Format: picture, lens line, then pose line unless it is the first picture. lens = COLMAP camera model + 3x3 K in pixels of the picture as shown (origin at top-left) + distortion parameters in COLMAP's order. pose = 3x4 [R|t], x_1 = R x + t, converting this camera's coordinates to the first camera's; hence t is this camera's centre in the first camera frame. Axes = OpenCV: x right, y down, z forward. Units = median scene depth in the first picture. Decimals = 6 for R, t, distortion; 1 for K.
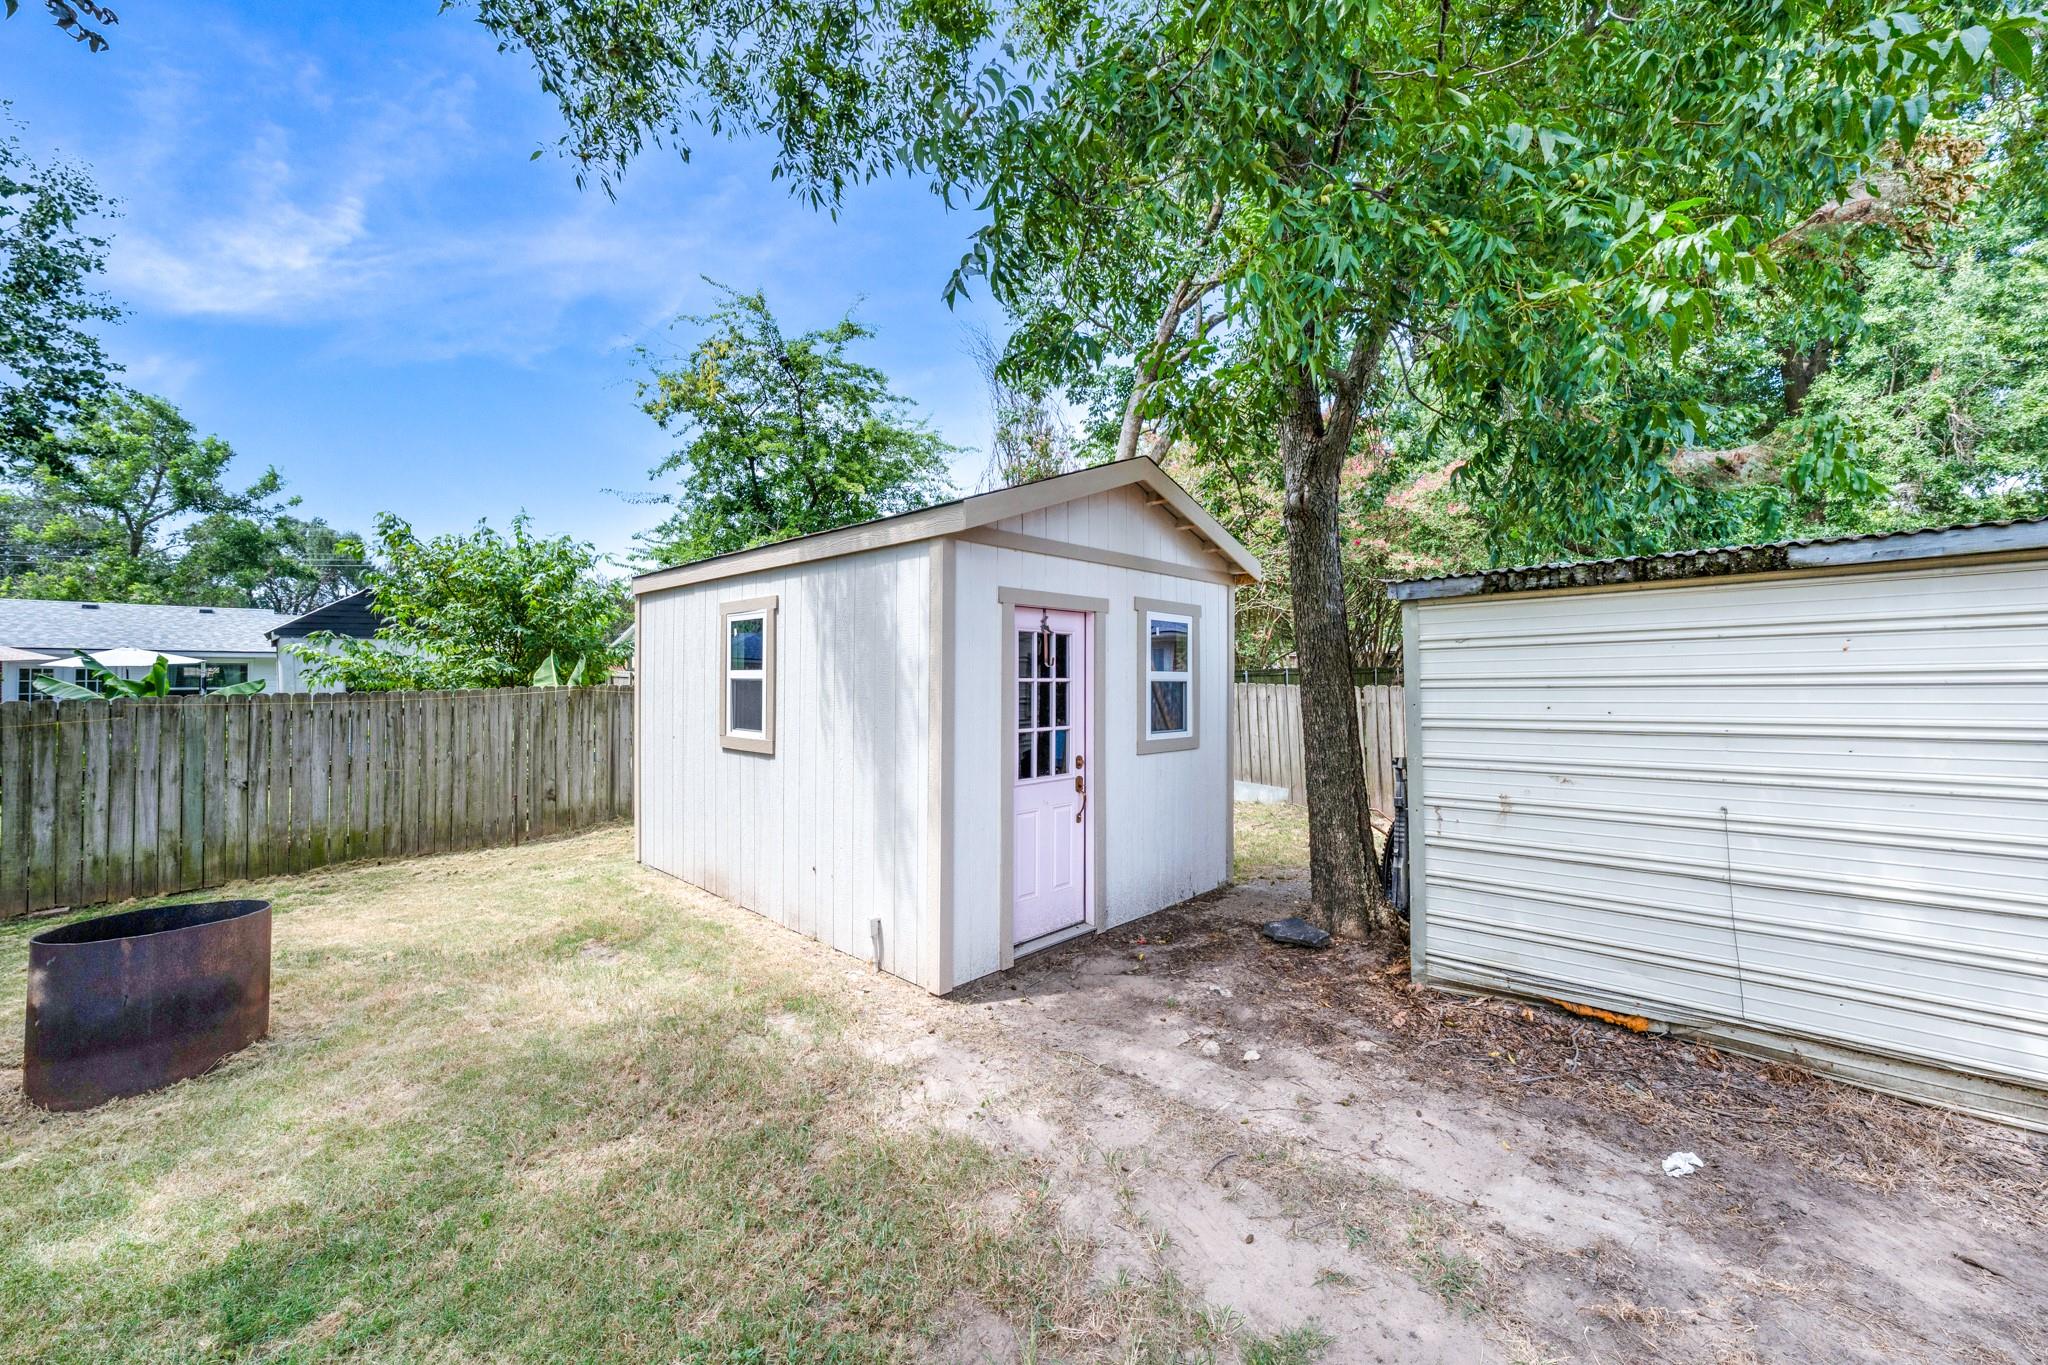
lens RADIAL K [[771.6, 0, 1022.9], [0, 771.6, 676.6], [0, 0, 1]] dist [-0.001072, -0.000016]
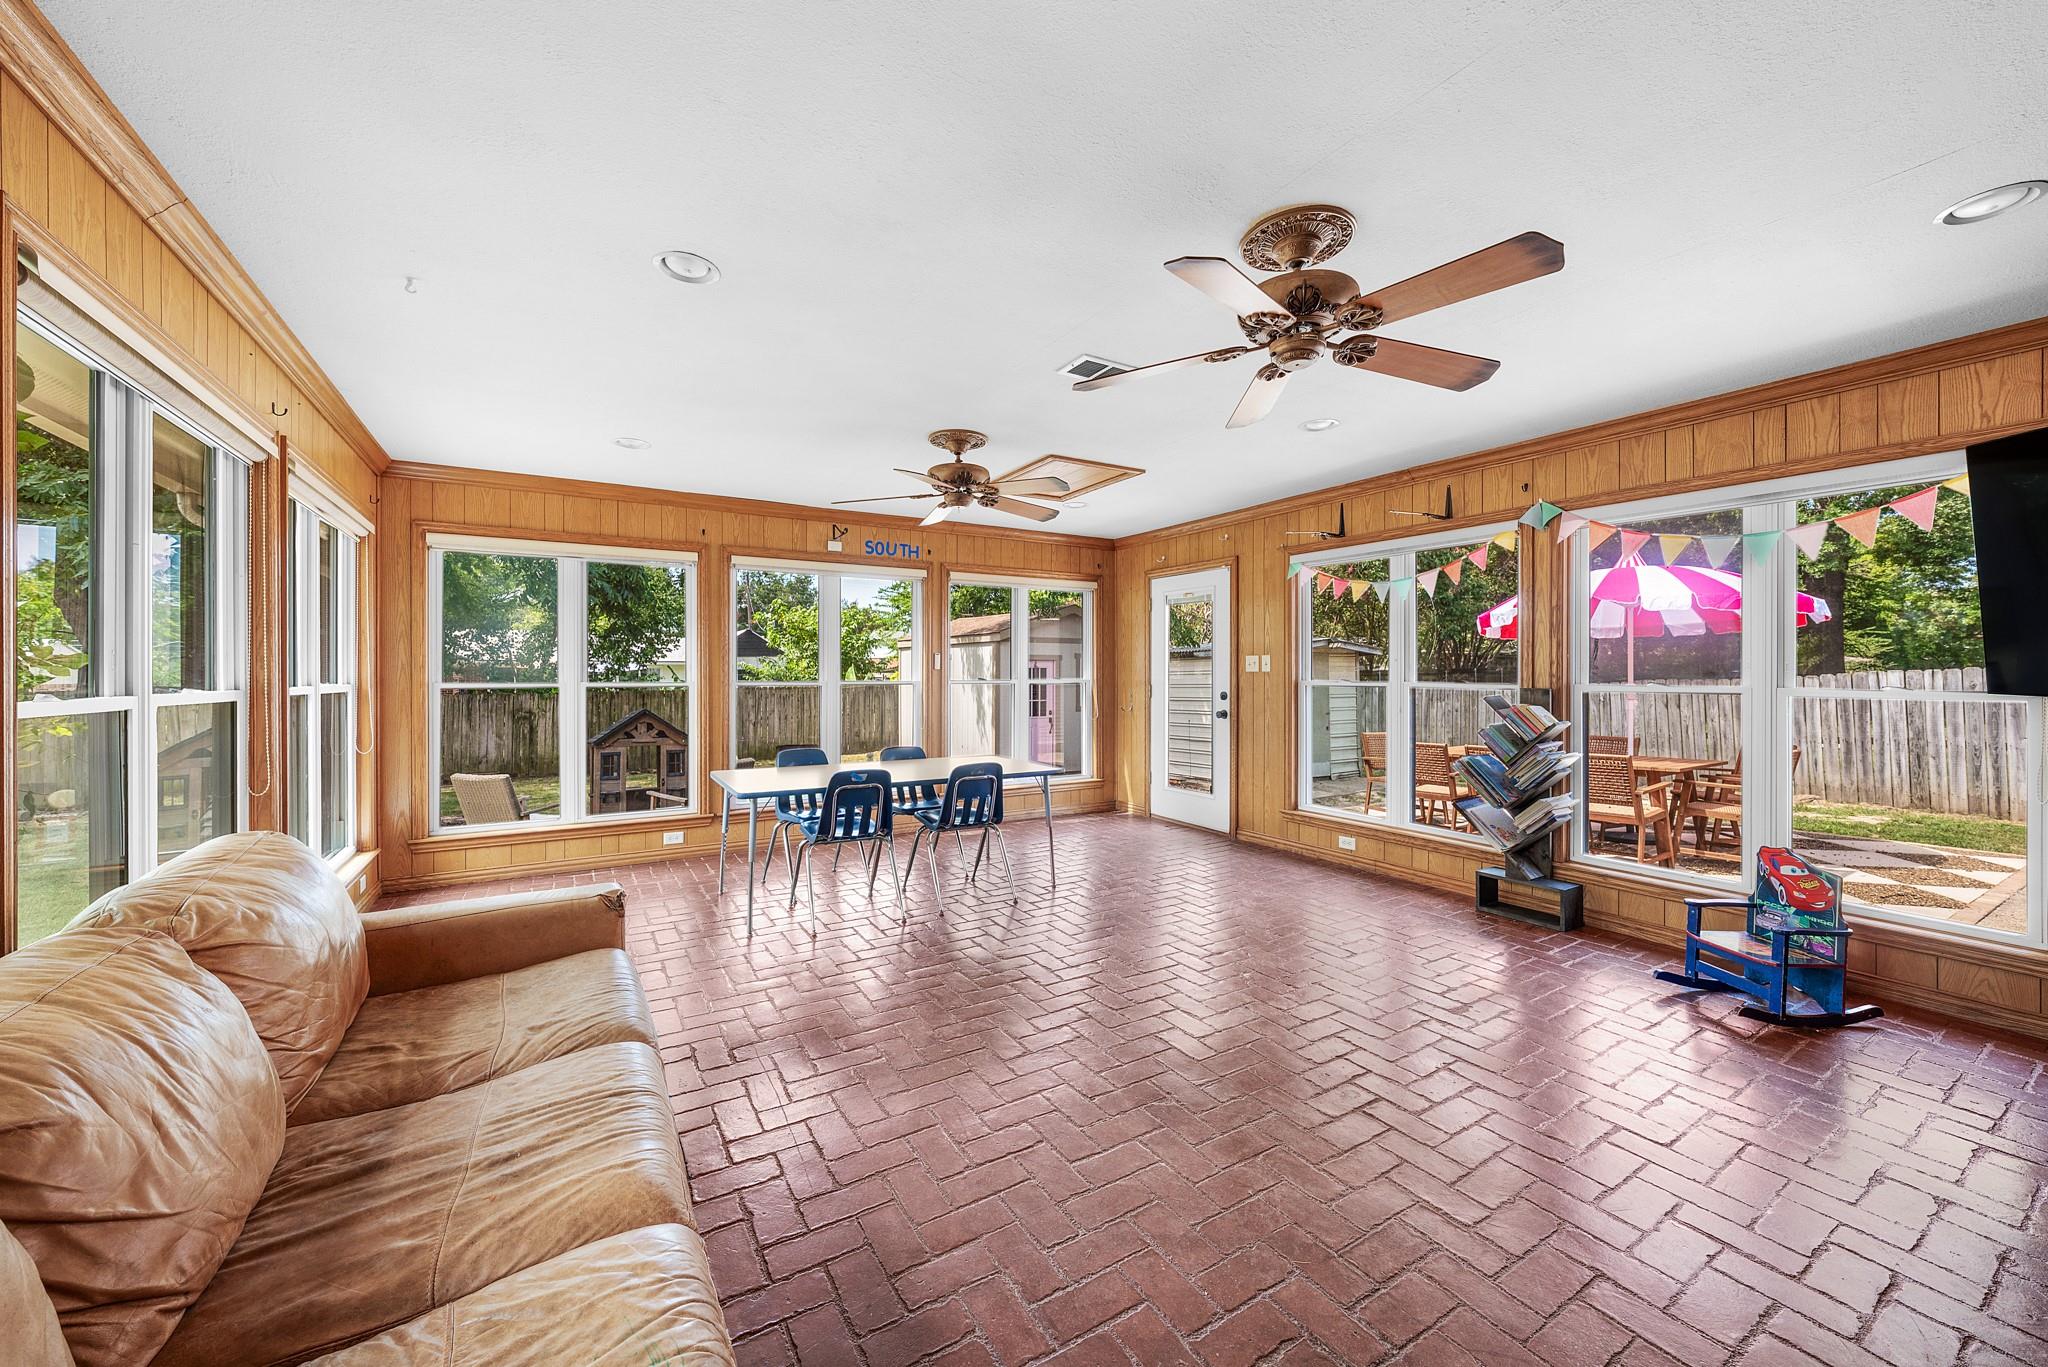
lens RADIAL K [[771.6, 0, 1025.3], [0, 771.6, 678.8], [0, 0, 1]] dist [-0.001072, -0.000016]
pose [[0.967857, 0.001395, -0.251499, 0.708436], [0.001495, 0.999935, 0.011301, -0.045995], [0.251498, -0.011314, 0.967792, -1.807855]]
